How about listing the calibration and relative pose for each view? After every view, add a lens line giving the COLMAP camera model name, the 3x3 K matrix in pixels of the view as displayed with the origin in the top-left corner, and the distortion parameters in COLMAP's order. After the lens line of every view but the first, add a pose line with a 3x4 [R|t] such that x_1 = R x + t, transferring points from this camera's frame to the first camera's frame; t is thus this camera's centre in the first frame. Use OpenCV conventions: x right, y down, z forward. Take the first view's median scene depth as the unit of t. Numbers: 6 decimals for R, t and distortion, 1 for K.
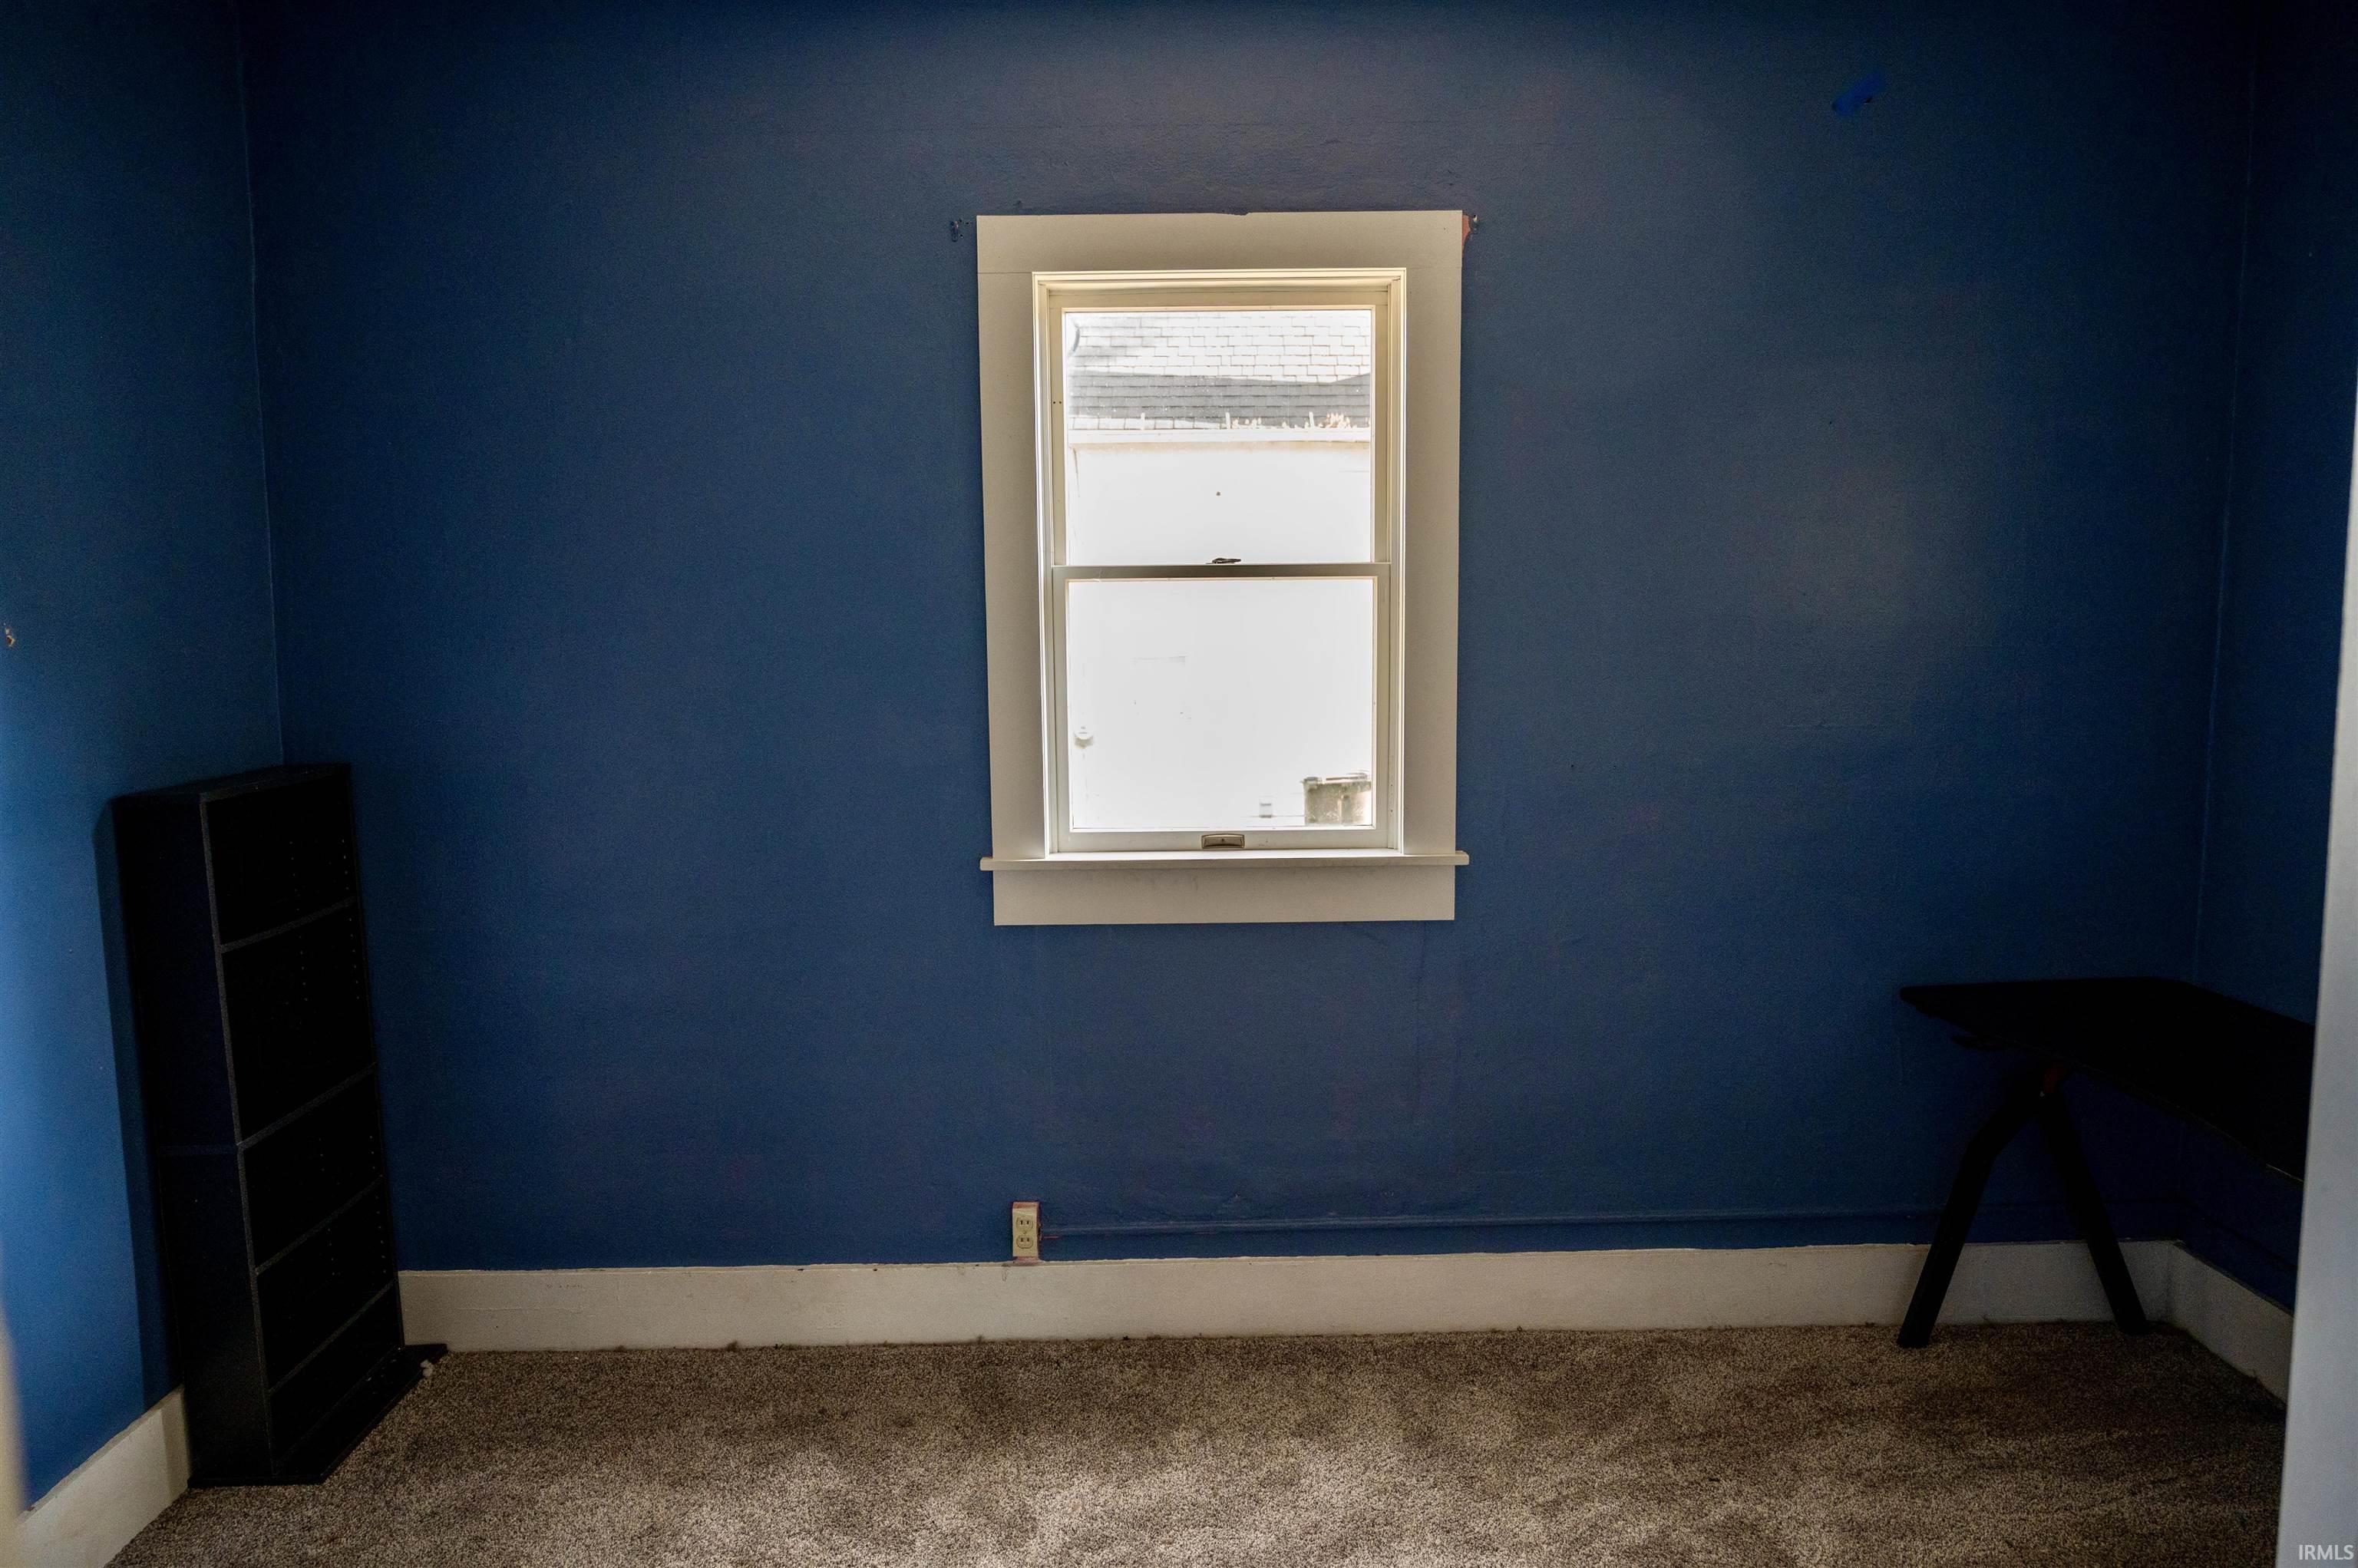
lens RADIAL K [[1558.2, 0, 1164.2], [0, 1558.2, 768.2], [0, 0, 1]] dist [-0.017627, 0.004586]
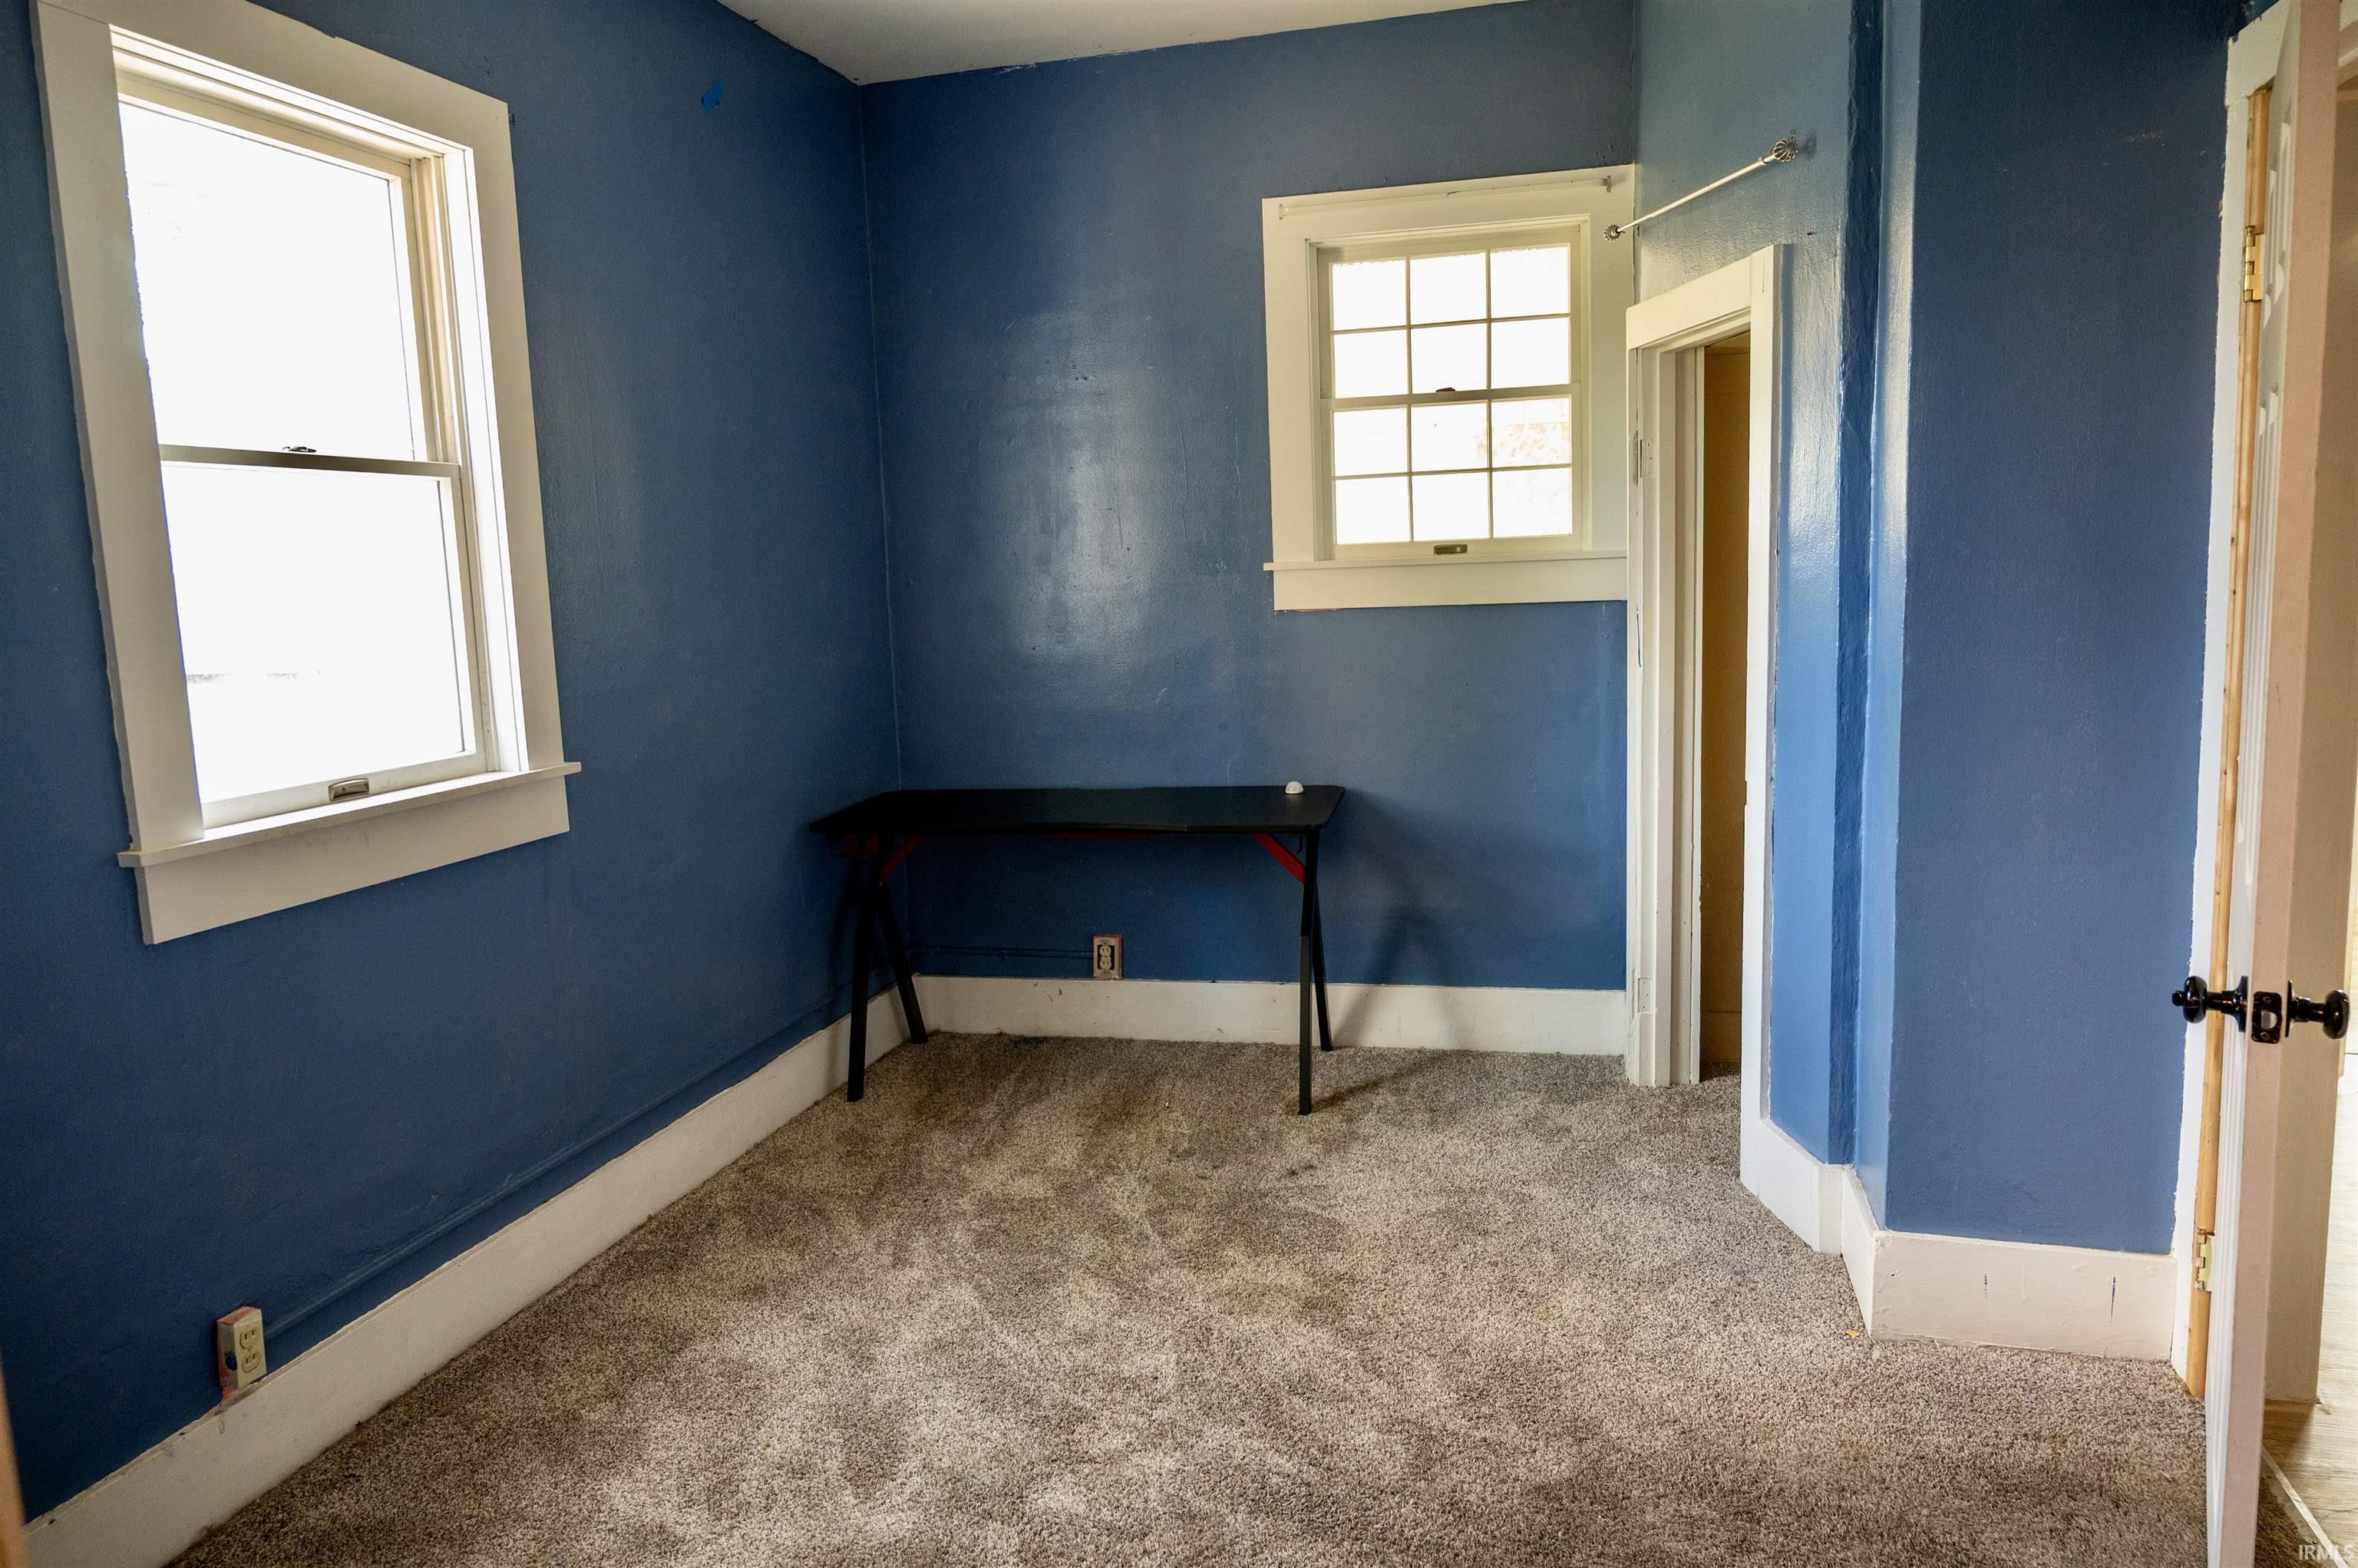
lens RADIAL K [[1558.2, 0, 1164.6], [0, 1558.2, 784.7], [0, 0, 1]] dist [-0.017627, 0.004586]
pose [[0.273763, -0.132826, 0.952581, -0.645413], [0.145661, 0.984720, 0.095446, 0.029418], [-0.950703, 0.112624, 0.288927, 0.354113]]
